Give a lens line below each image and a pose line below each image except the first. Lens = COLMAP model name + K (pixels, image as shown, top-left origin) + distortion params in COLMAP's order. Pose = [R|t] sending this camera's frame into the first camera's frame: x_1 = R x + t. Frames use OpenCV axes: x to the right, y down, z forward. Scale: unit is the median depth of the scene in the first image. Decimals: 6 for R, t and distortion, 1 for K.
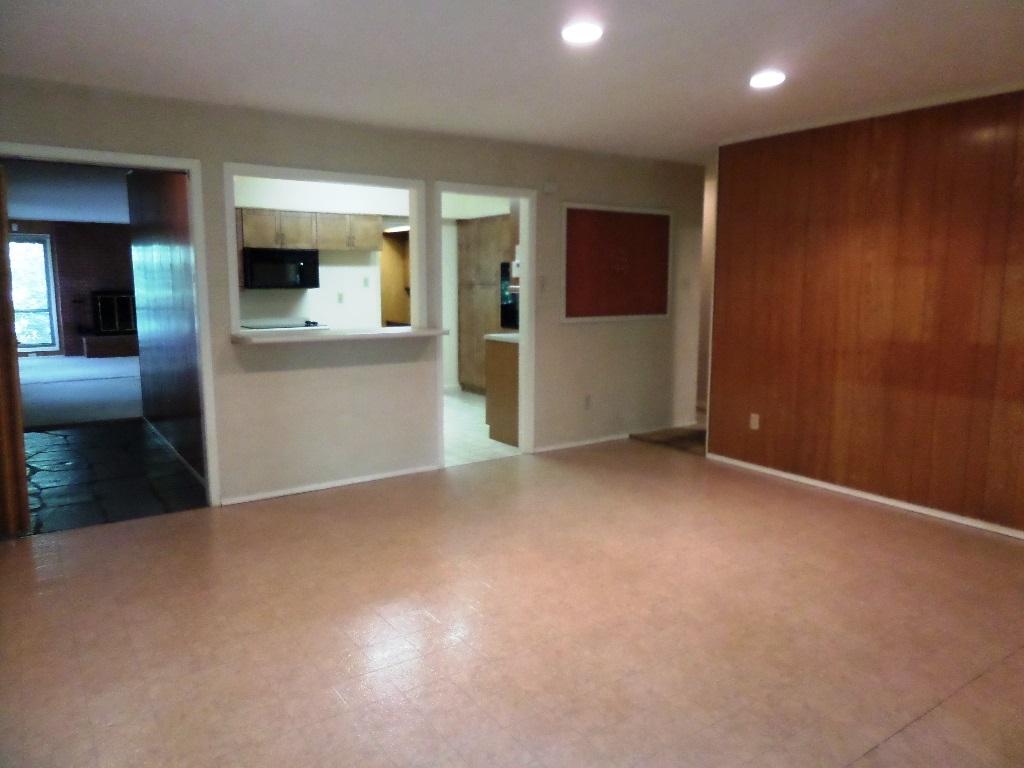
lens RADIAL K [[725.3, 0, 512.0], [0, 725.3, 384.0], [0, 0, 1]] dist [0.000751, 0.001320]
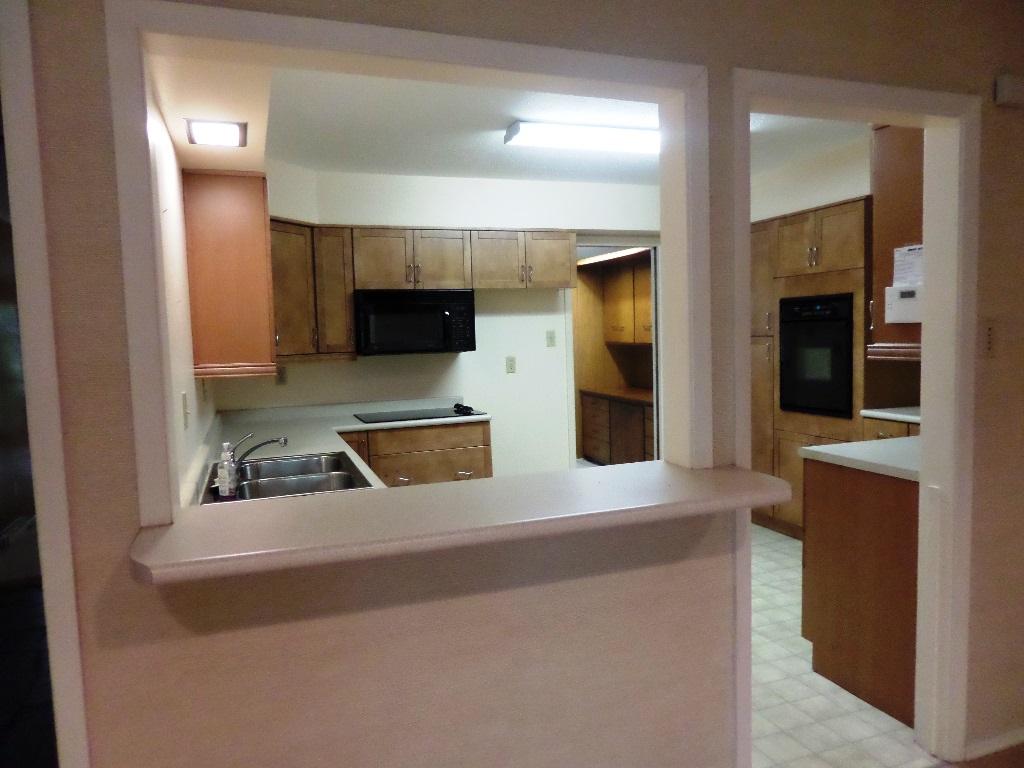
lens RADIAL K [[725.3, 0, 512.0], [0, 725.3, 384.0], [0, 0, 1]] dist [0.000751, 0.001320]
pose [[0.967768, -0.013262, -0.251496, -0.085798], [-0.003607, 0.997780, -0.066496, -0.066875], [0.251819, 0.065259, 0.965571, 0.435396]]
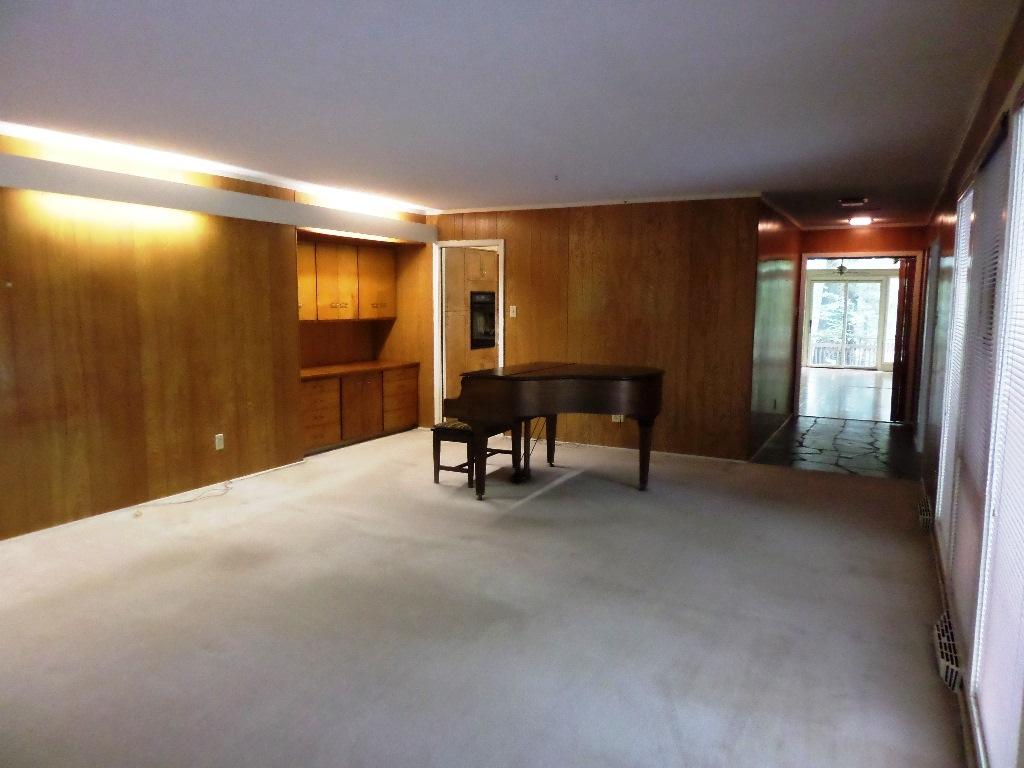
lens RADIAL K [[725.3, 0, 512.0], [0, 725.3, 384.0], [0, 0, 1]] dist [0.000751, 0.001320]
pose [[-0.466691, -0.105378, 0.878120, -1.141367], [0.120130, 0.976122, 0.180984, -0.250703], [-0.876224, 0.189952, -0.442889, 1.648102]]
